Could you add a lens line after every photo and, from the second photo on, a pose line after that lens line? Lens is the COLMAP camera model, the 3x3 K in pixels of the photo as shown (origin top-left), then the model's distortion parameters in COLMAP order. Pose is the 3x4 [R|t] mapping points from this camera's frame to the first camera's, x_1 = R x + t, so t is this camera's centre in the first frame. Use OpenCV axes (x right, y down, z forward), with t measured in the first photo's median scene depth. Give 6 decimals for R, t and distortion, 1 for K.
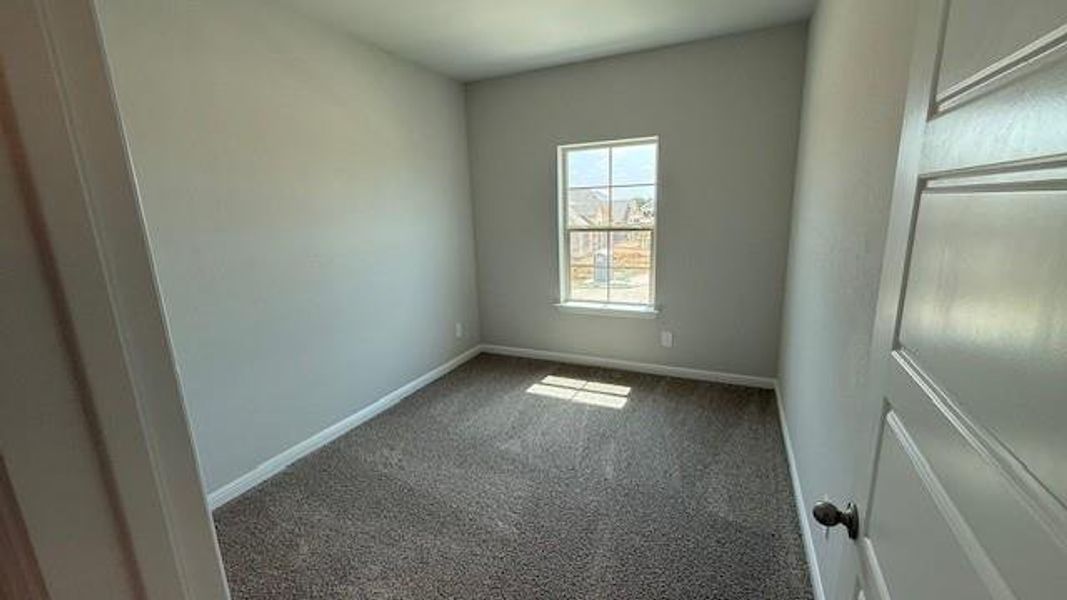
lens RADIAL K [[426.3, 0, 534.1], [0, 426.3, 296.0], [0, 0, 1]] dist [0.003076, 0.000462]
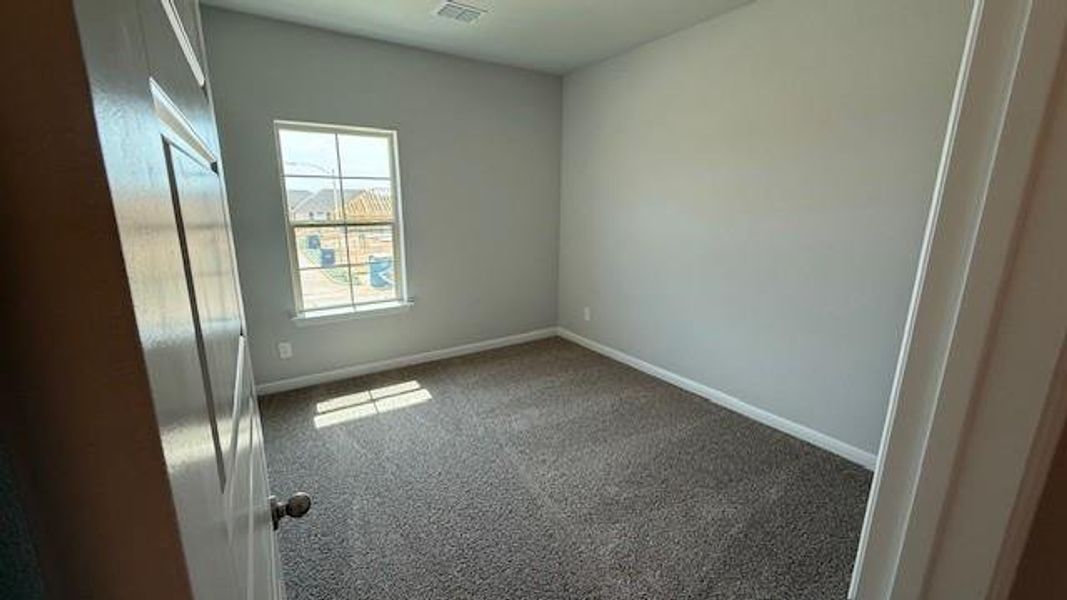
lens RADIAL K [[426.3, 0, 535.3], [0, 426.3, 298.2], [0, 0, 1]] dist [0.003076, 0.000462]
pose [[0.525815, -0.158999, 0.835607, -0.412001], [0.152637, 0.984065, 0.091199, -0.024218], [-0.836792, 0.079590, 0.541705, 0.189449]]
